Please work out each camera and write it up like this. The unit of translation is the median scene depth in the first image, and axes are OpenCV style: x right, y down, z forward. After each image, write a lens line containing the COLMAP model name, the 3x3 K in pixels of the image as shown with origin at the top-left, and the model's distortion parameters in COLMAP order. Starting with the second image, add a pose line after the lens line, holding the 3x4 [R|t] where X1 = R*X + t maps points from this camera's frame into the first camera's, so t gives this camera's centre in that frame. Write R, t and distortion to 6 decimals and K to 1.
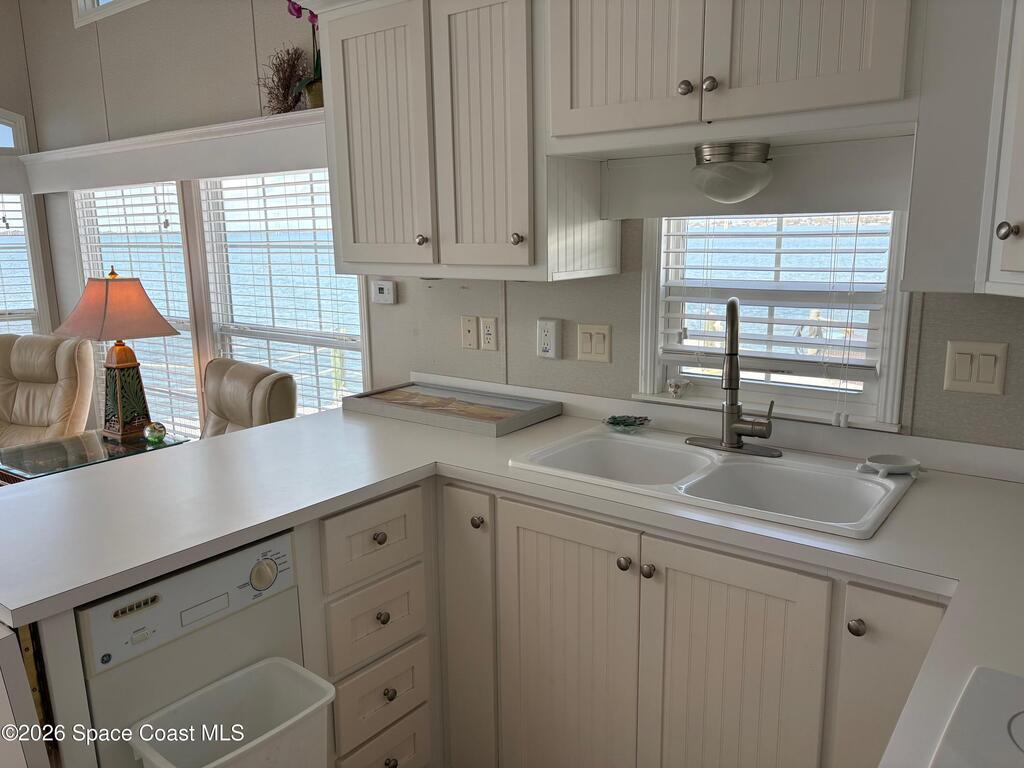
lens RADIAL K [[770.9, 0, 509.5], [0, 770.9, 393.9], [0, 0, 1]] dist [0.049870, -0.054571]
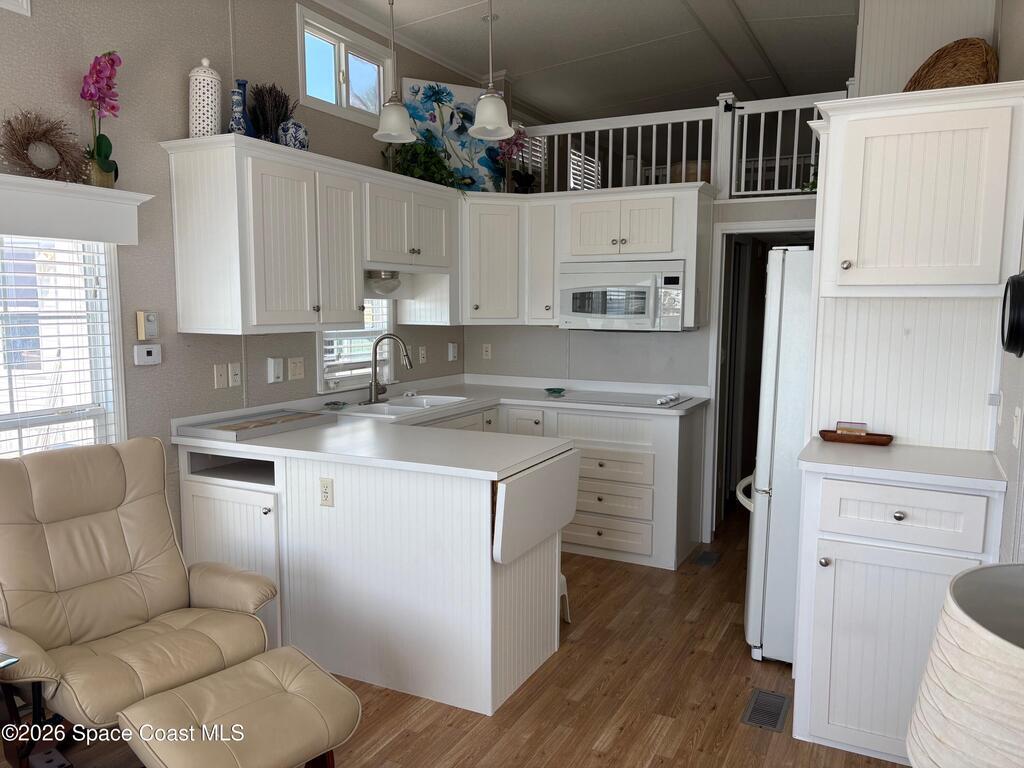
lens RADIAL K [[770.9, 0, 517.3], [0, 770.9, 391.6], [0, 0, 1]] dist [0.049870, -0.054571]
pose [[-0.180165, -0.097263, 0.978816, -1.164428], [0.202466, 0.970124, 0.133666, -0.102770], [-0.962574, 0.222259, -0.155090, 0.560363]]
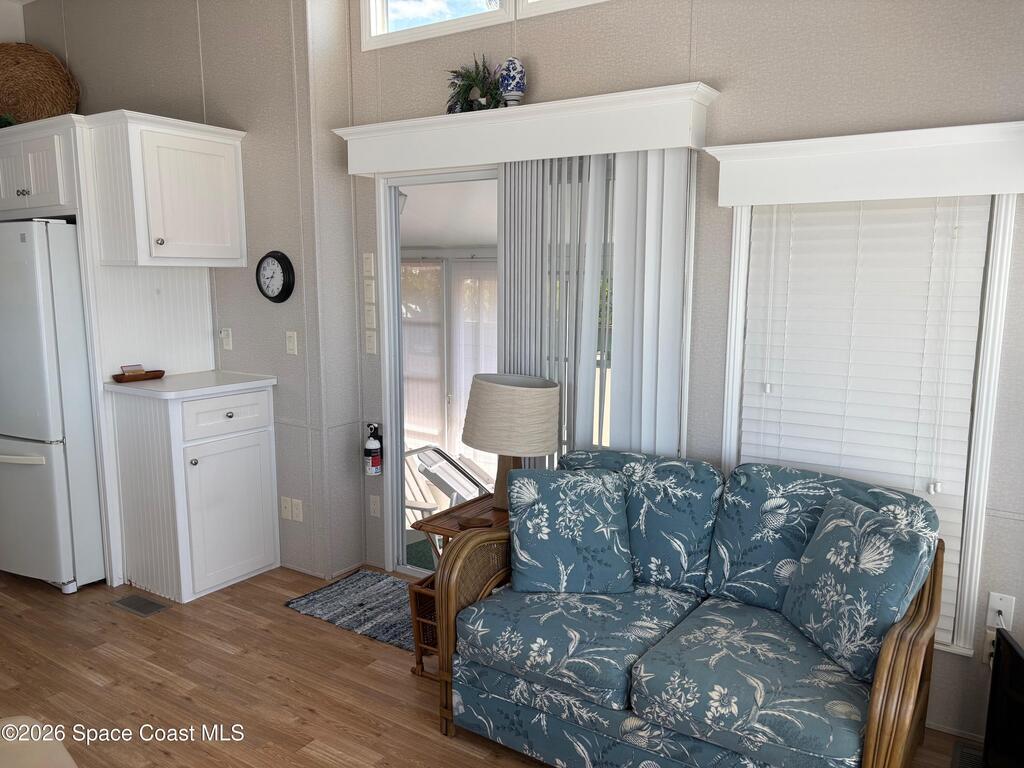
lens RADIAL K [[770.9, 0, 509.0], [0, 770.9, 392.6], [0, 0, 1]] dist [0.049870, -0.054571]
pose [[-0.997634, 0.026451, -0.063454, -0.844212], [0.002109, 0.934358, 0.356329, -0.232849], [0.068714, 0.355352, -0.932204, 1.151119]]
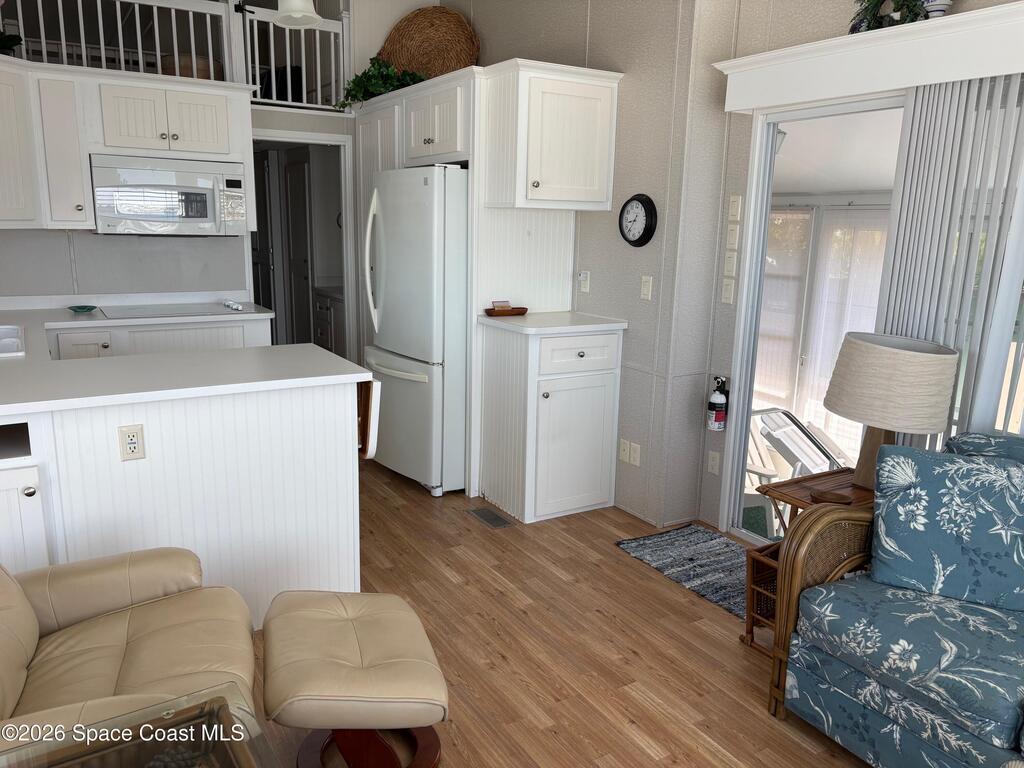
lens RADIAL K [[770.9, 0, 504.8], [0, 770.9, 385.6], [0, 0, 1]] dist [0.049870, -0.054571]
pose [[-0.929489, -0.079626, 0.360152, -0.825782], [0.071393, 0.919118, 0.387460, -0.217679], [-0.361874, 0.385852, -0.848626, 1.132272]]
